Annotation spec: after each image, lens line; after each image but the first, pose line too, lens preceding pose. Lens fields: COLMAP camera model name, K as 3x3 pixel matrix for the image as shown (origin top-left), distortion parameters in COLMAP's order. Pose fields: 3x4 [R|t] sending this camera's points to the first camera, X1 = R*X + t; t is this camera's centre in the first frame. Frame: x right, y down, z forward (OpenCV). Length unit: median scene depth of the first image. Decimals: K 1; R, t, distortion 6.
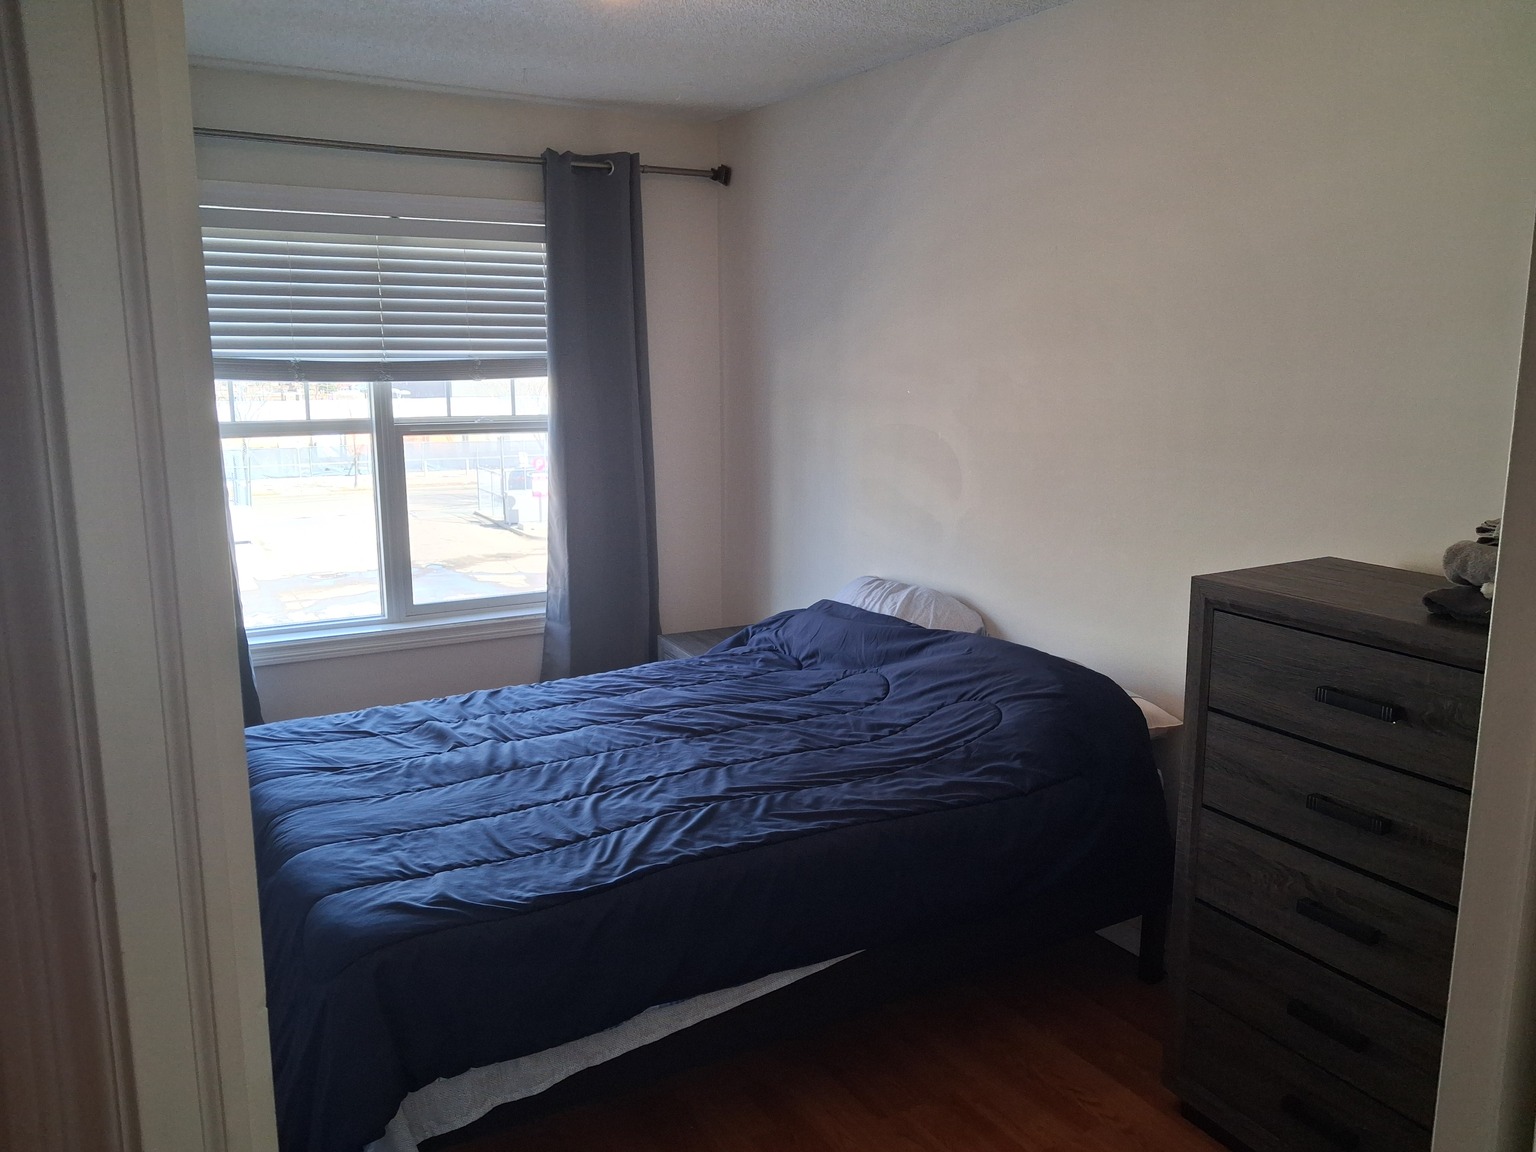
lens RADIAL K [[1192.3, 0, 768.0], [0, 1192.3, 576.0], [0, 0, 1]] dist [0.000374, -0.003186]
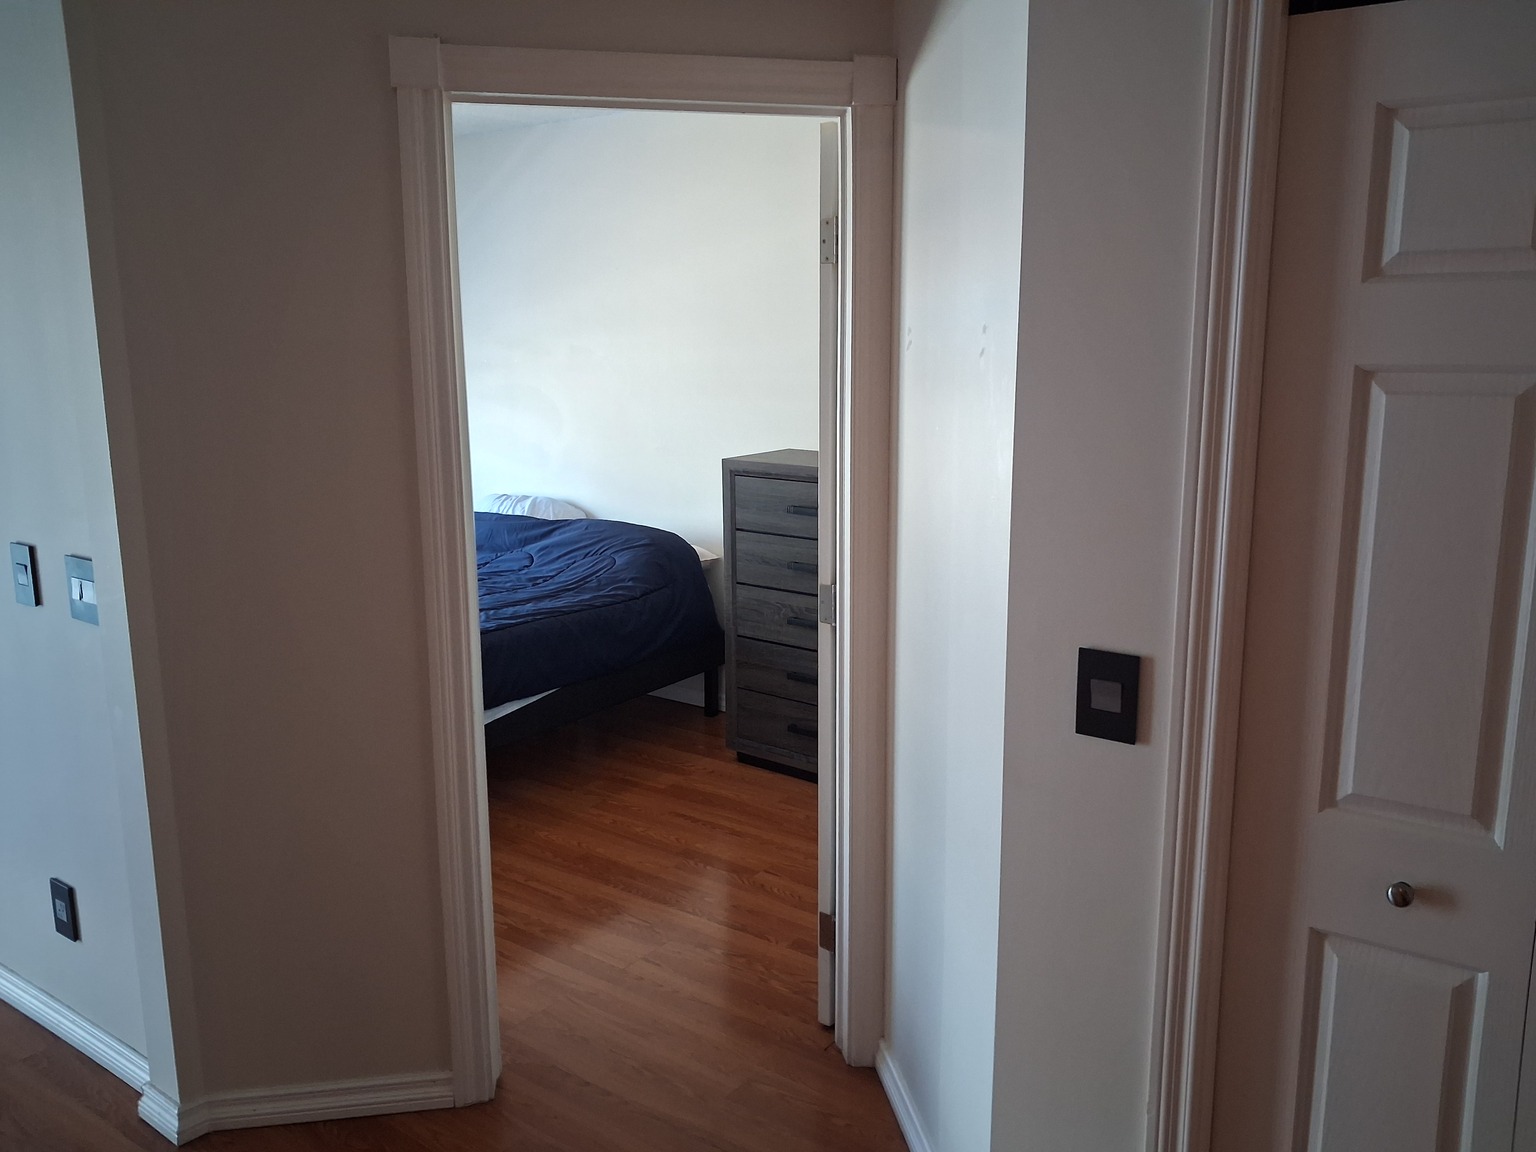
lens RADIAL K [[1232.8, 0, 768.0], [0, 1232.8, 576.0], [0, 0, 1]] dist [0.334571, 0.000945]
pose [[0.916607, -0.083326, 0.391010, -0.262714], [0.078991, 0.996504, 0.027189, 0.104102], [-0.391909, 0.005965, 0.919985, -0.603600]]
